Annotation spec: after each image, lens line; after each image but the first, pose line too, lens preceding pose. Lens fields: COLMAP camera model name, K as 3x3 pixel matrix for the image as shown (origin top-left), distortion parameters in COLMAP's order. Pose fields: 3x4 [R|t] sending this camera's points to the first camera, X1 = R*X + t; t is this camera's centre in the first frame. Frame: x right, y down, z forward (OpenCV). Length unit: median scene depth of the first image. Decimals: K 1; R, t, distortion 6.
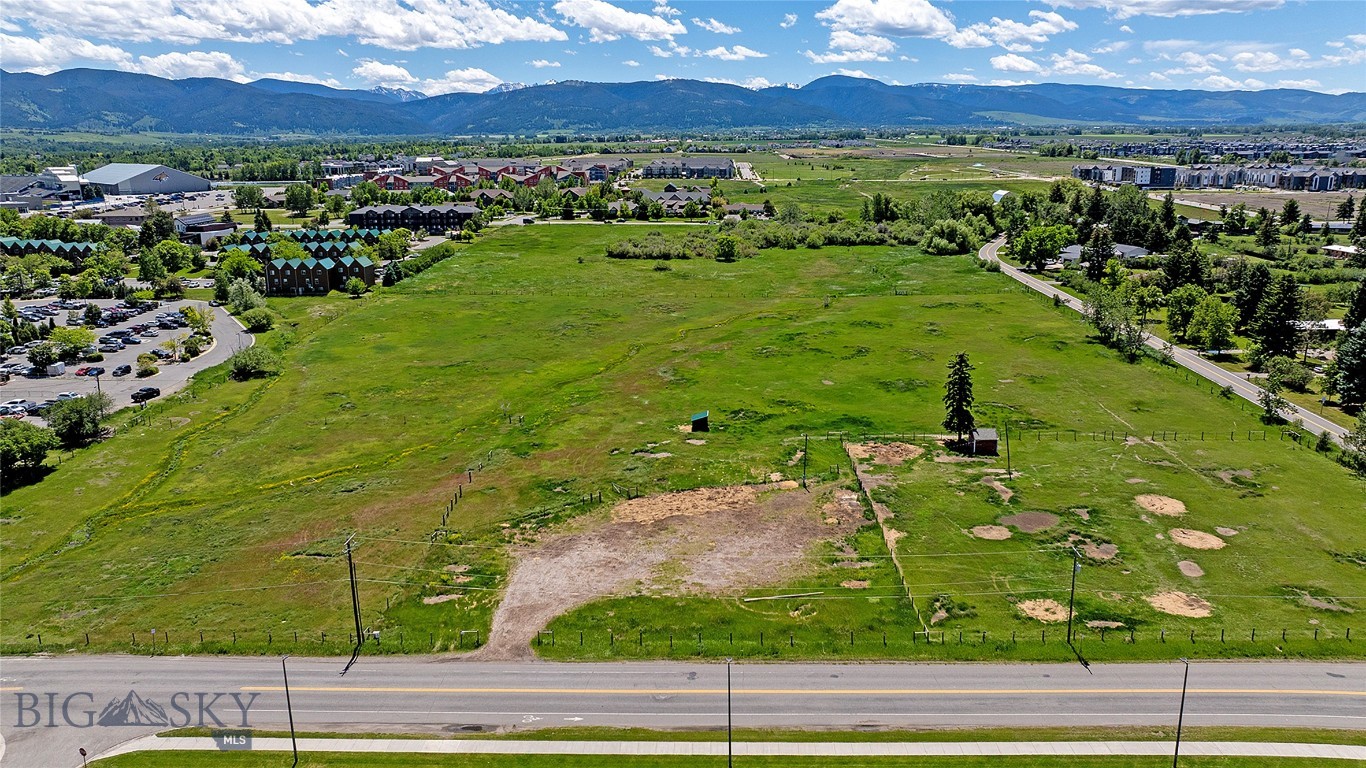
lens RADIAL K [[958.9, 0, 682.8], [0, 958.9, 369.8], [0, 0, 1]] dist [-0.052236, 0.063684]
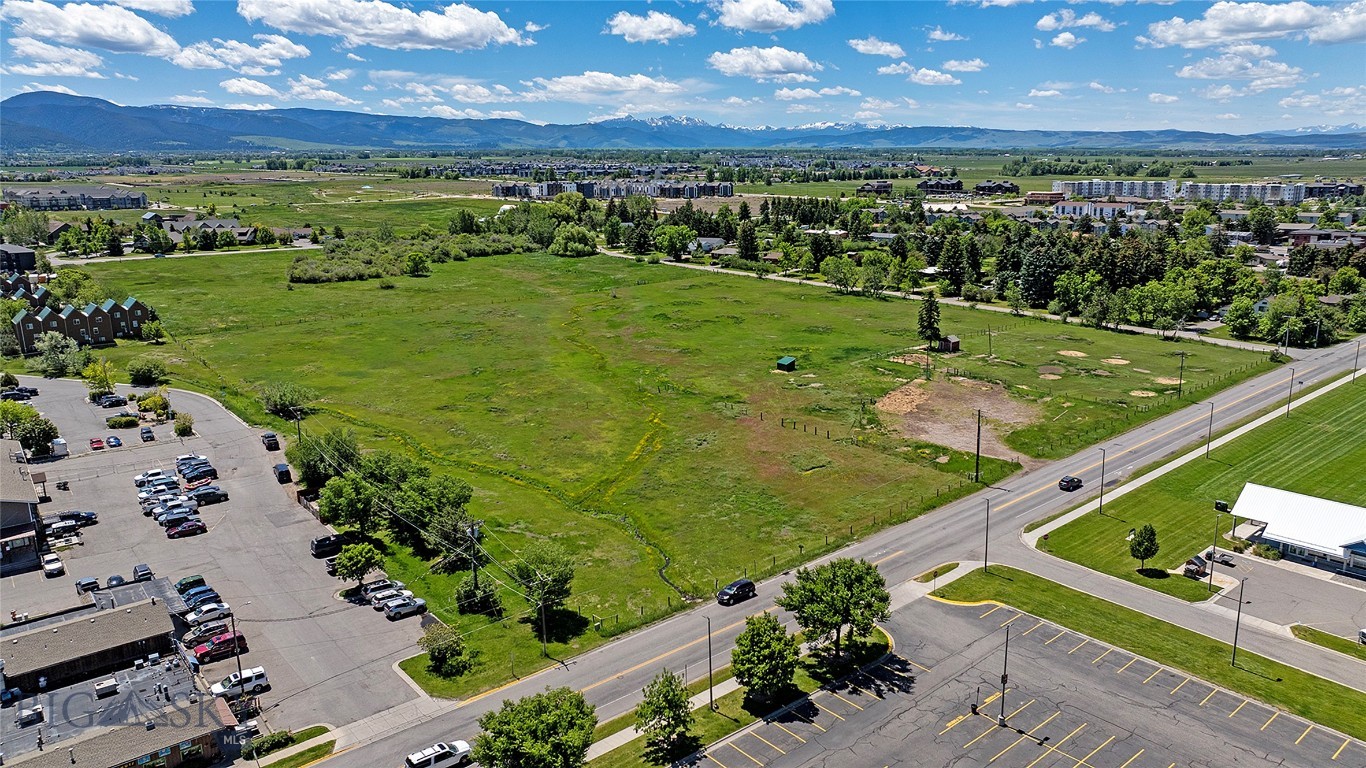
lens RADIAL K [[958.9, 0, 682.7], [0, 958.9, 382.1], [0, 0, 1]] dist [-0.052236, 0.063684]
pose [[0.743176, -0.153340, 0.651288, -0.428863], [0.161405, 0.985725, 0.047903, -0.004240], [-0.649337, 0.069520, 0.757317, 0.037824]]
